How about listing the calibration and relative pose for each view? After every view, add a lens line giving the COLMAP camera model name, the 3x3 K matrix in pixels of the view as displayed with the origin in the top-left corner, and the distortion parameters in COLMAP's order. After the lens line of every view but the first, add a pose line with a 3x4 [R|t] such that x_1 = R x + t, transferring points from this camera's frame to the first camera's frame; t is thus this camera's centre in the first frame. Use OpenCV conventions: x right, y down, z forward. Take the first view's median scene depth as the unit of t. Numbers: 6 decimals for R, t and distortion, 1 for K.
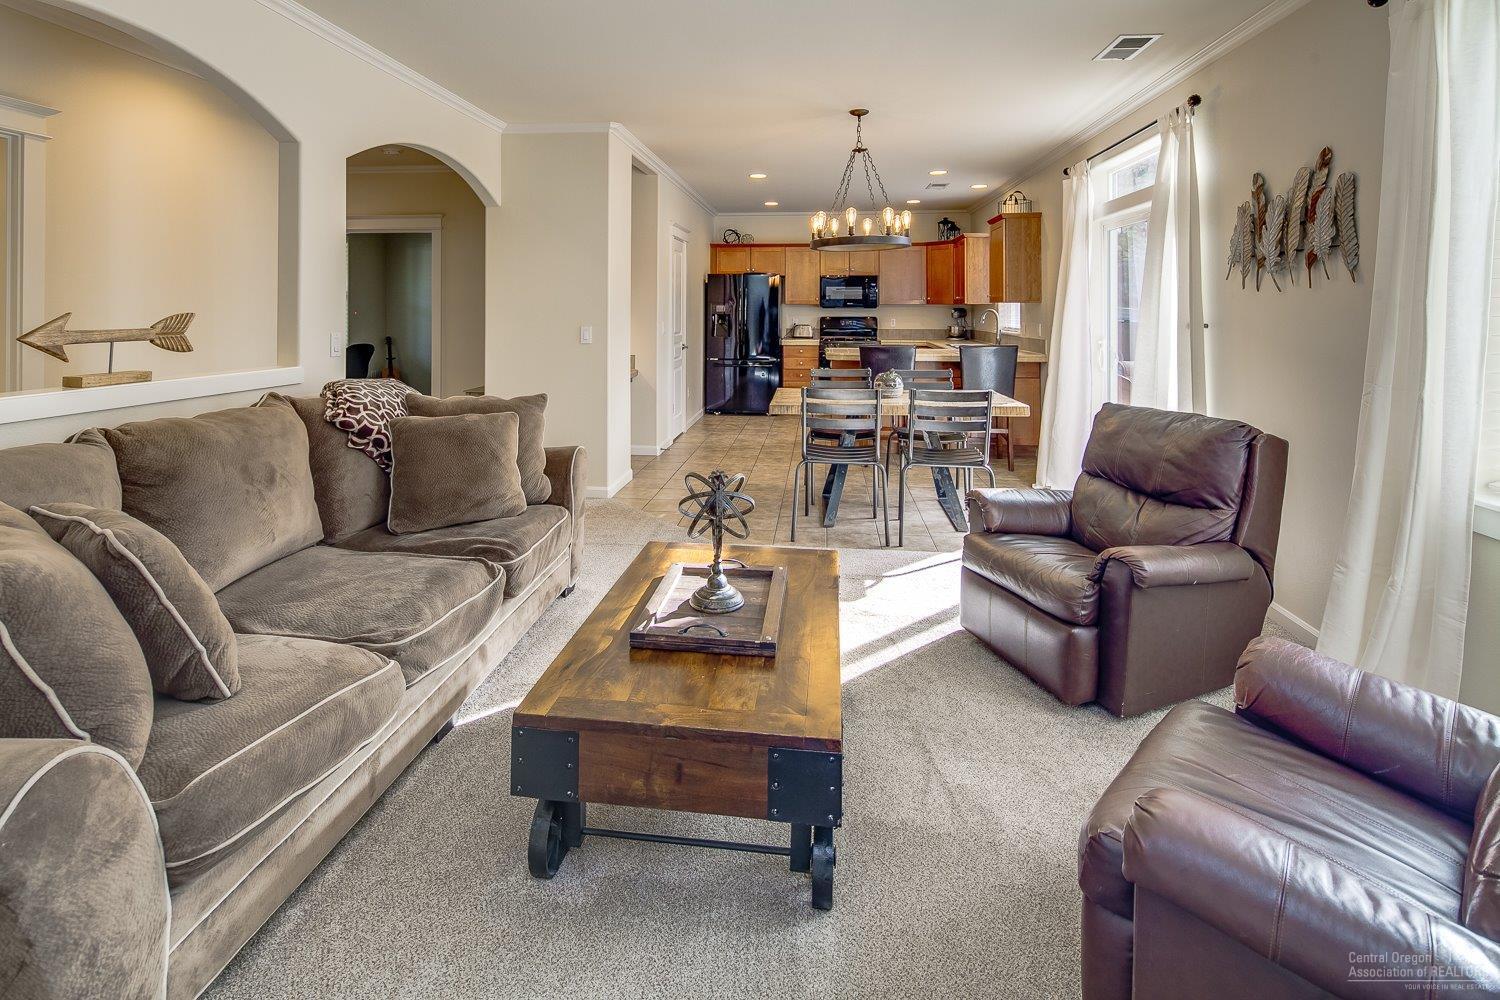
lens RADIAL K [[723.8, 0, 742.1], [0, 723.8, 307.8], [0, 0, 1]] dist [0.001013, 0.000110]
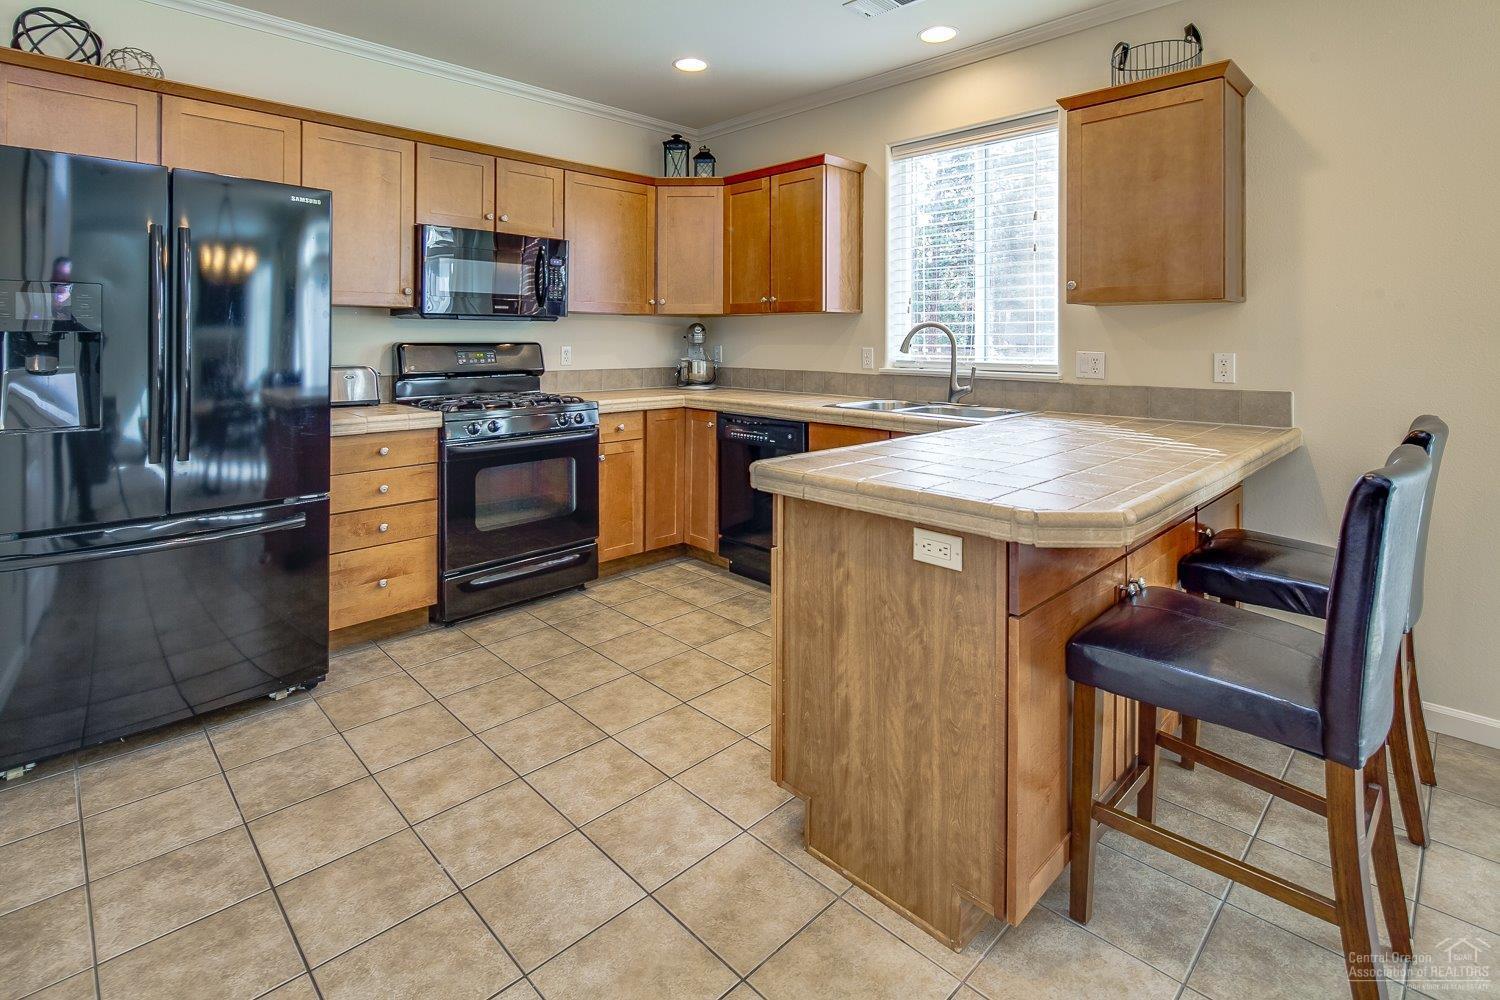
lens RADIAL K [[718.9, 0, 737.0], [0, 718.9, 340.4], [0, 0, 1]] dist [-0.001913, 0.000171]
pose [[0.632897, -0.001982, 0.774233, -0.074066], [-0.002826, 0.999984, 0.004870, 0.011058], [-0.774231, -0.005270, 0.632882, 0.788481]]
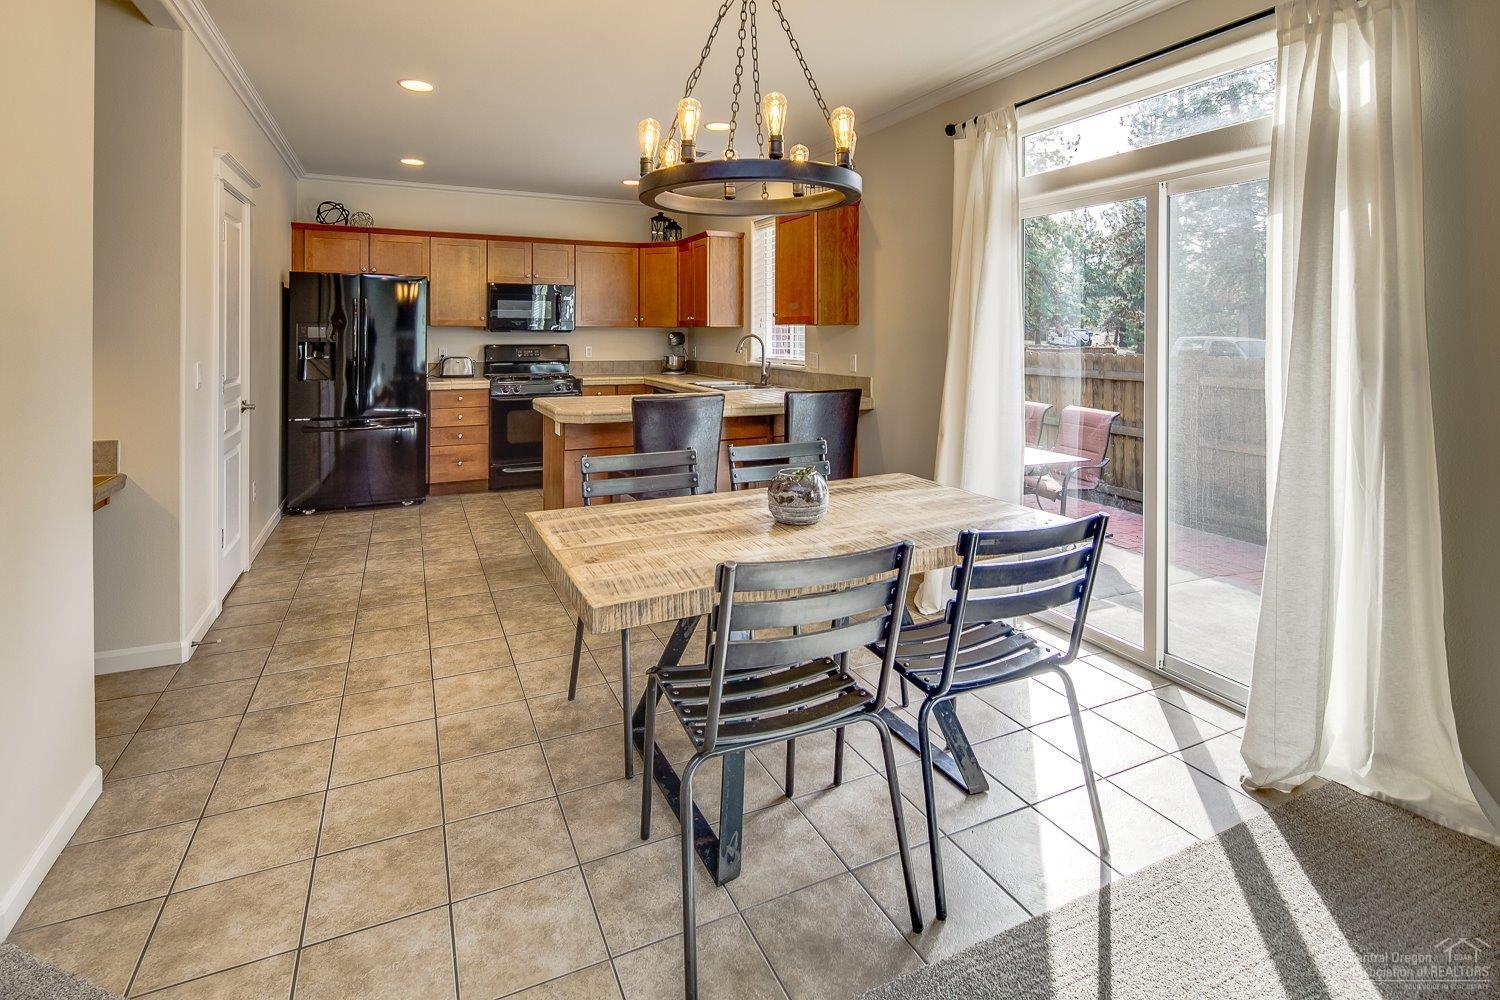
lens RADIAL K [[714.6, 0, 741.7], [0, 714.6, 336.7], [0, 0, 1]] dist [-0.001192, -0.000106]
pose [[0.850448, -0.001809, 0.526056, -0.046306], [-0.001959, 0.999976, 0.006606, 0.000014], [-0.526056, -0.006648, 0.850424, 0.378865]]
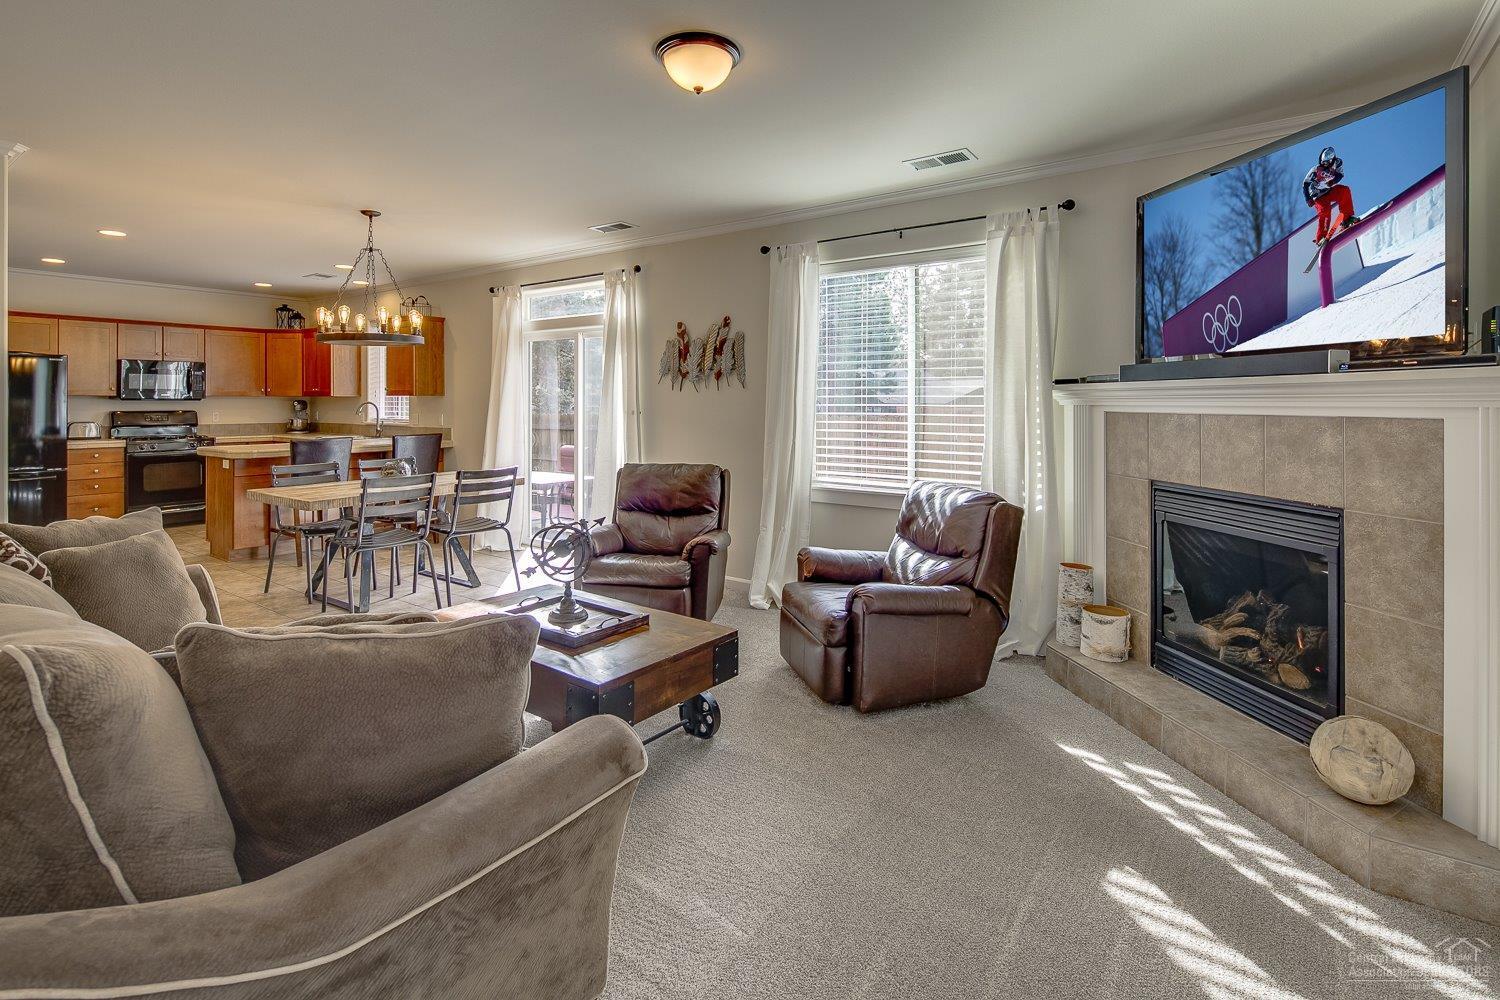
lens RADIAL K [[731.0, 0, 748.9], [0, 731.0, 406.0], [0, 0, 1]] dist [-0.001065, -0.000034]
pose [[0.492785, -0.007152, 0.870122, -0.295249], [-0.001466, 0.999958, 0.009050, -0.001921], [-0.870150, -0.005735, 0.492753, 0.004837]]
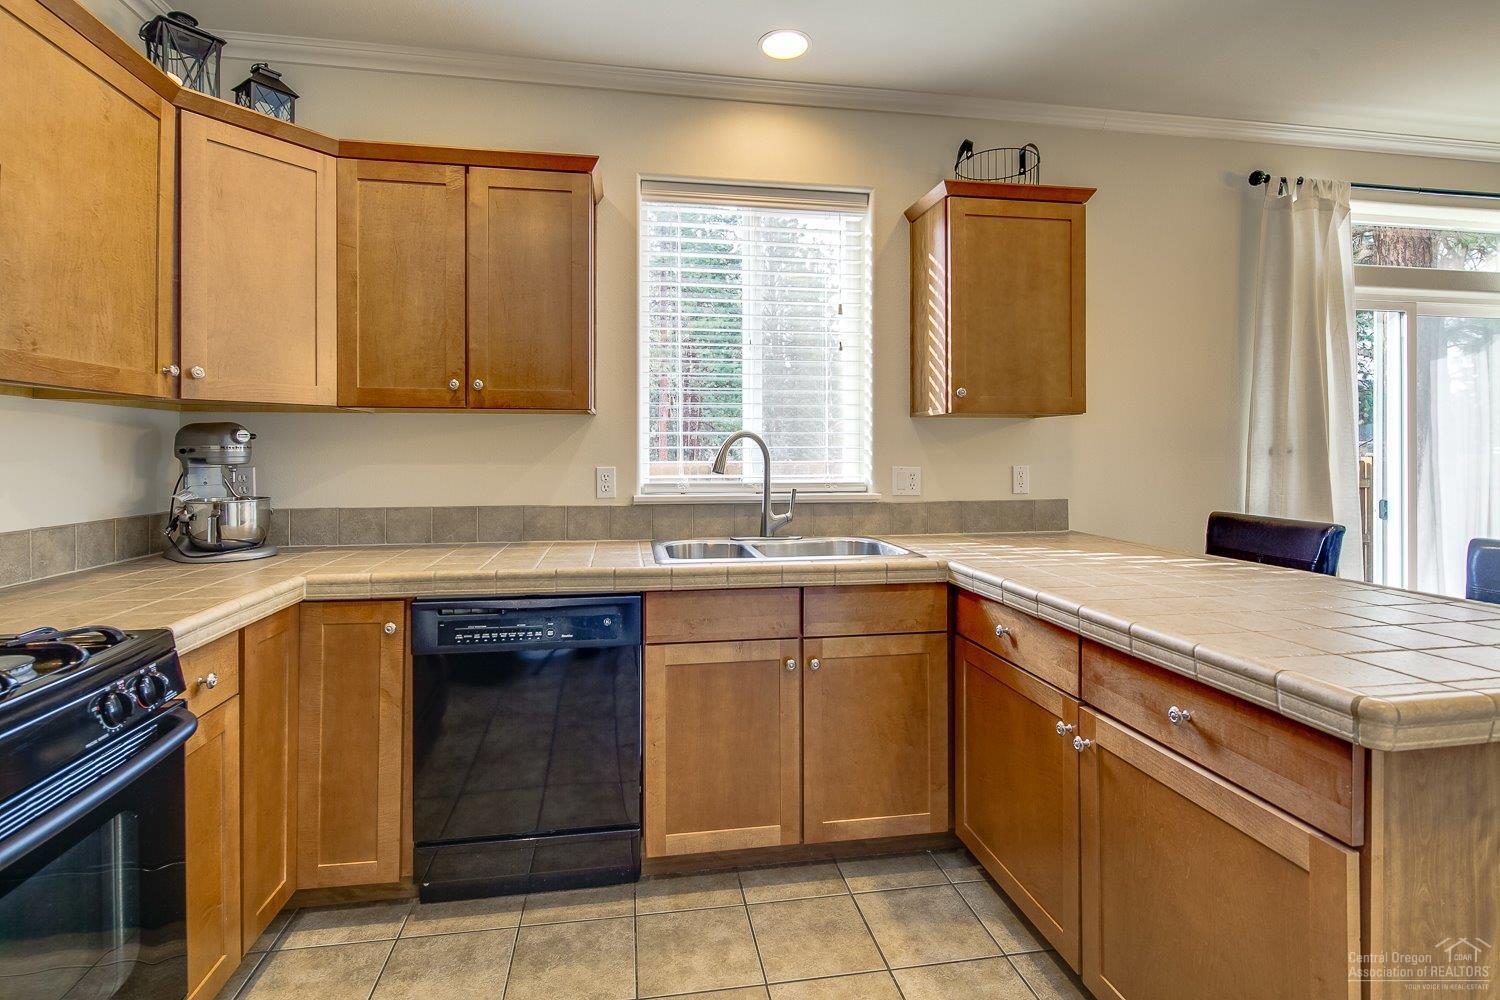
lens RADIAL K [[727.0, 0, 744.3], [0, 727.0, 453.3], [0, 0, 1]] dist [0.000060, -0.000088]
pose [[-0.274597, -0.002606, 0.961556, 0.022143], [-0.000543, 0.999997, 0.002555, 0.011046], [-0.961559, 0.000180, -0.274597, 1.059779]]
